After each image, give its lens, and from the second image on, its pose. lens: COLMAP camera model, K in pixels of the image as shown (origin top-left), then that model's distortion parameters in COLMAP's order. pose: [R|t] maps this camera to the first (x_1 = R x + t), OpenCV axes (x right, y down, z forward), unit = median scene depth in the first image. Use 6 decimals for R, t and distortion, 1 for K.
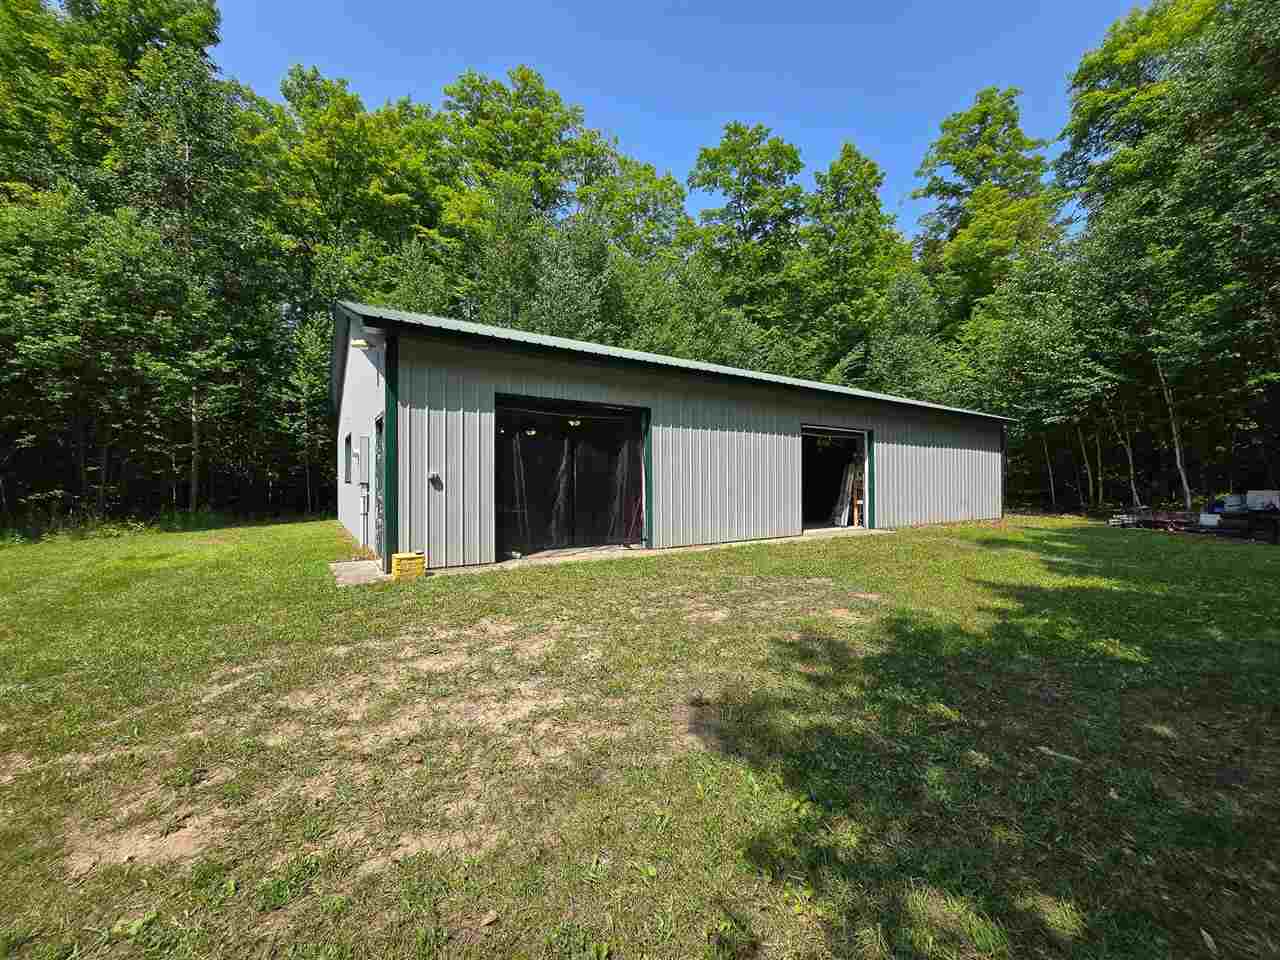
lens RADIAL K [[507.3, 0, 640.0], [0, 507.3, 480.0], [0, 0, 1]] dist [-0.000006, 0.000001]
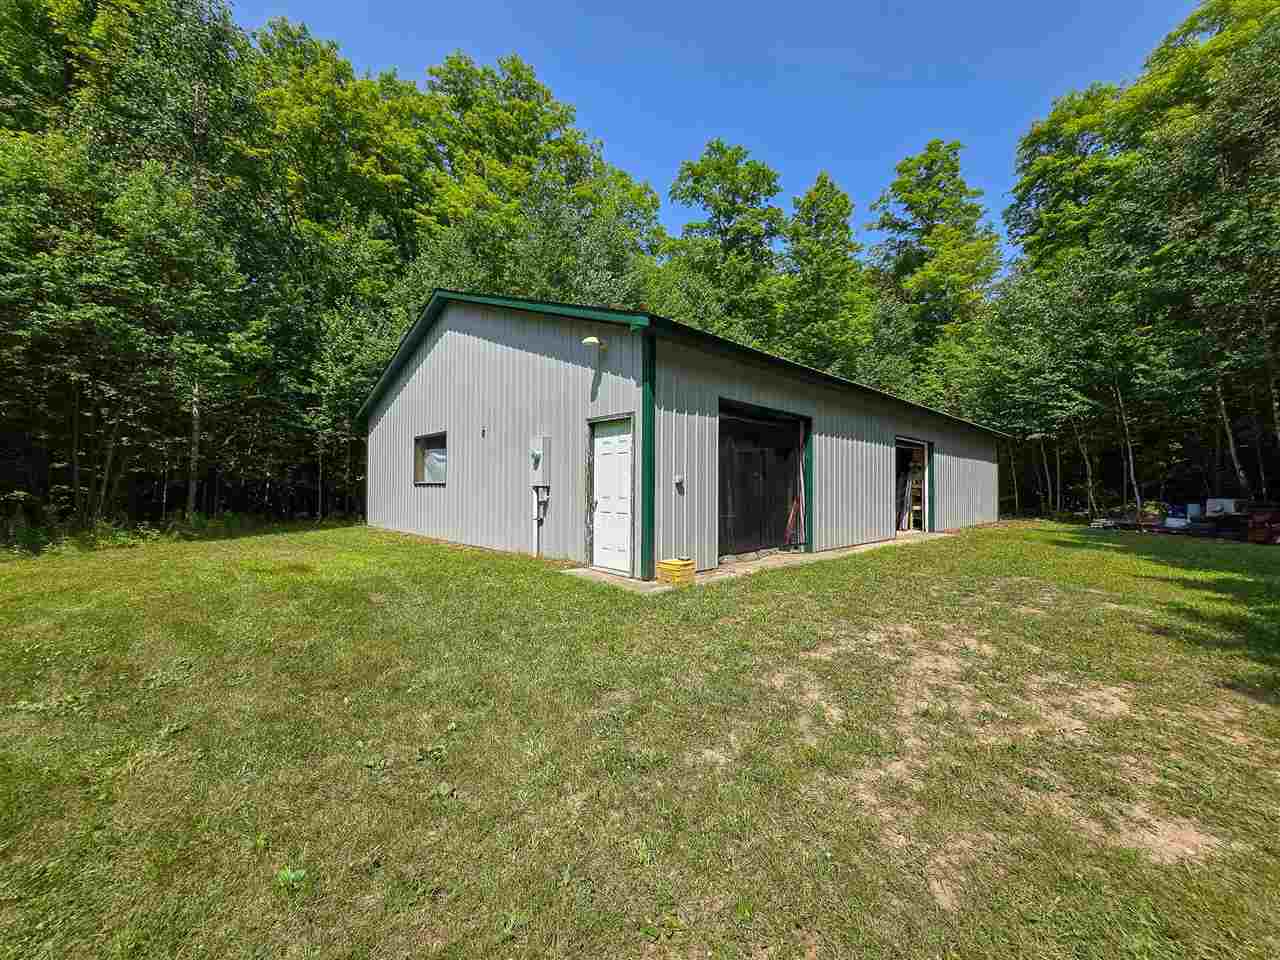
lens RADIAL K [[507.3, 0, 640.0], [0, 507.3, 480.0], [0, 0, 1]] dist [-0.000006, 0.000001]
pose [[0.985342, 0.011676, 0.170188, -0.205649], [-0.010143, 0.999900, -0.009876, 0.000599], [-0.170286, 0.008005, 0.985362, 0.014396]]
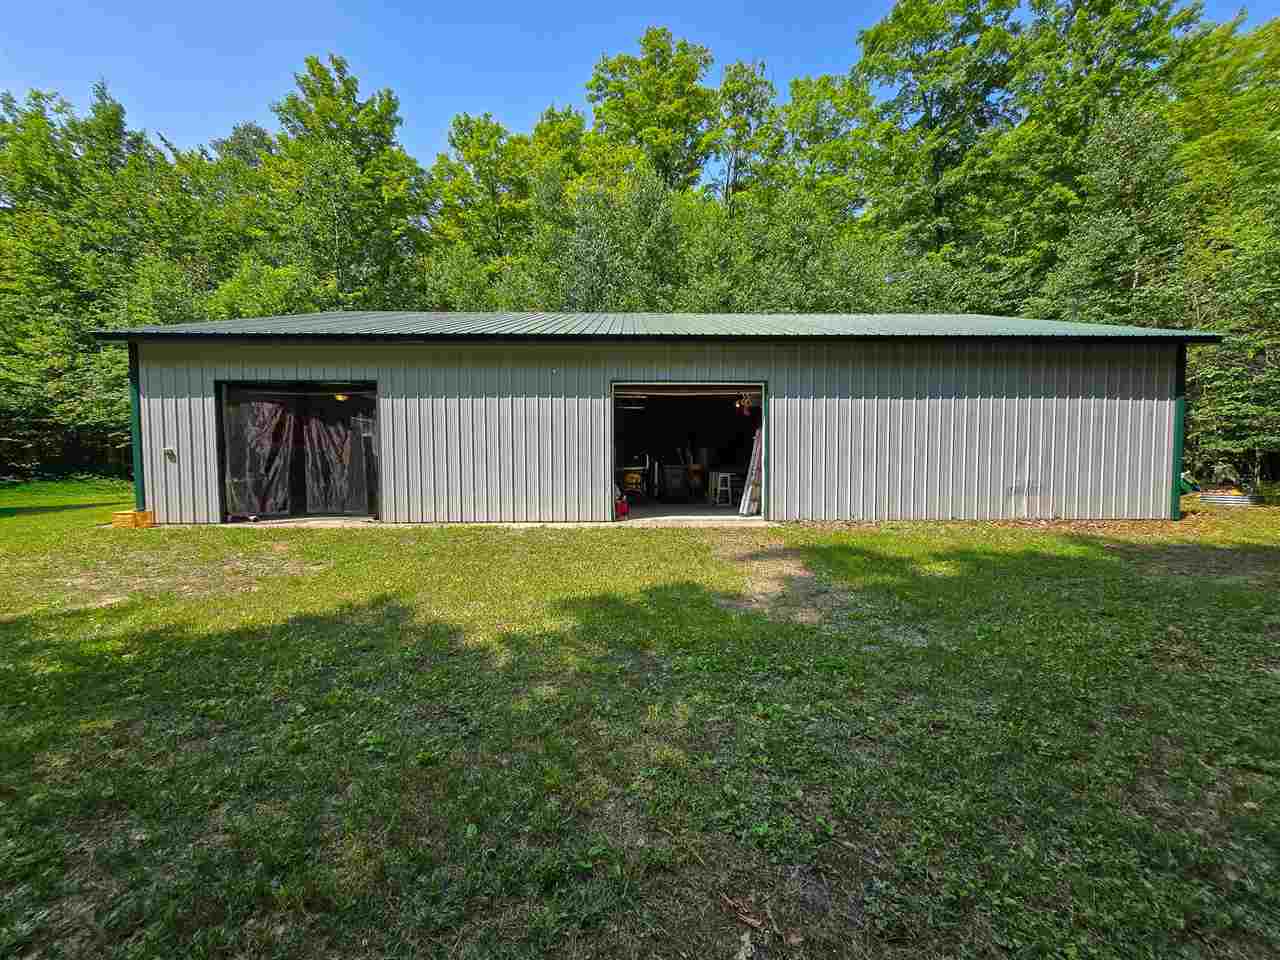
lens RADIAL K [[524.2, 0, 655.4], [0, 524.2, 497.4], [0, 0, 1]] dist [0.001004, 0.000075]
pose [[0.854562, 0.026877, -0.518653, 0.419474], [0.003330, 0.998356, 0.057223, 0.011935], [0.519338, -0.050628, 0.853068, 0.161828]]
